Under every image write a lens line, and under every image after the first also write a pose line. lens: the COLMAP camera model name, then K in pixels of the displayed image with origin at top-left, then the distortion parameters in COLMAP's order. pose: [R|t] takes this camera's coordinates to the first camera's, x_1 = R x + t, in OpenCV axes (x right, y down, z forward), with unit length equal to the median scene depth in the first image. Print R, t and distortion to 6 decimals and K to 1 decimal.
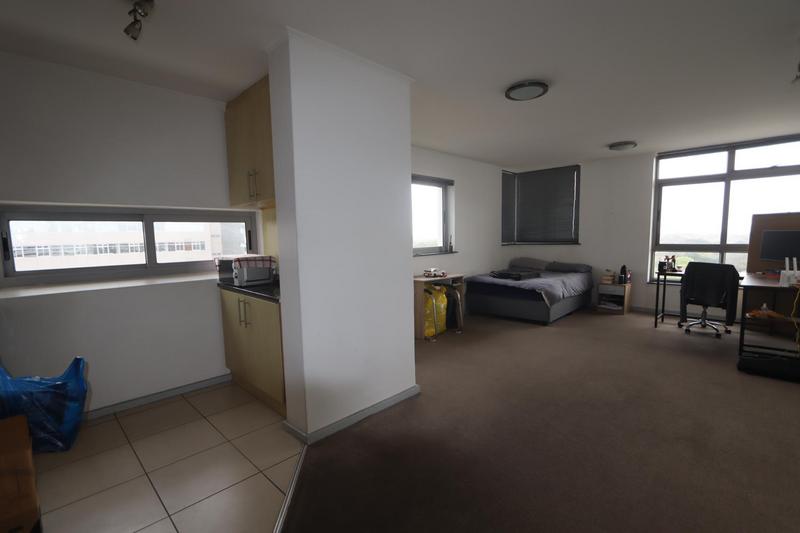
lens RADIAL K [[366.9, 0, 400.5], [0, 366.9, 268.8], [0, 0, 1]] dist [-0.004053, -0.000924]
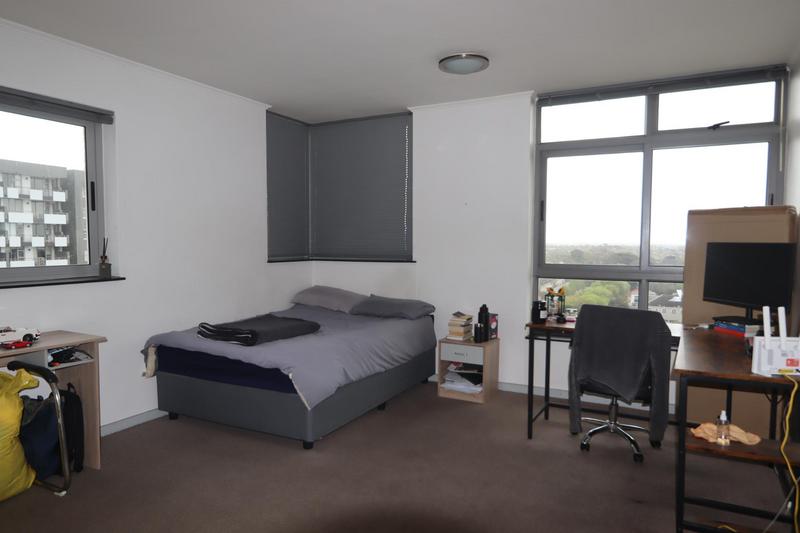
lens RADIAL K [[539.6, 0, 397.9], [0, 539.6, 268.9], [0, 0, 1]] dist [0.004755, 0.005627]
pose [[0.960855, 0.006826, 0.276969, 0.311871], [0.005316, 0.999058, -0.043064, -0.030709], [-0.277002, 0.042850, 0.959913, 0.334209]]
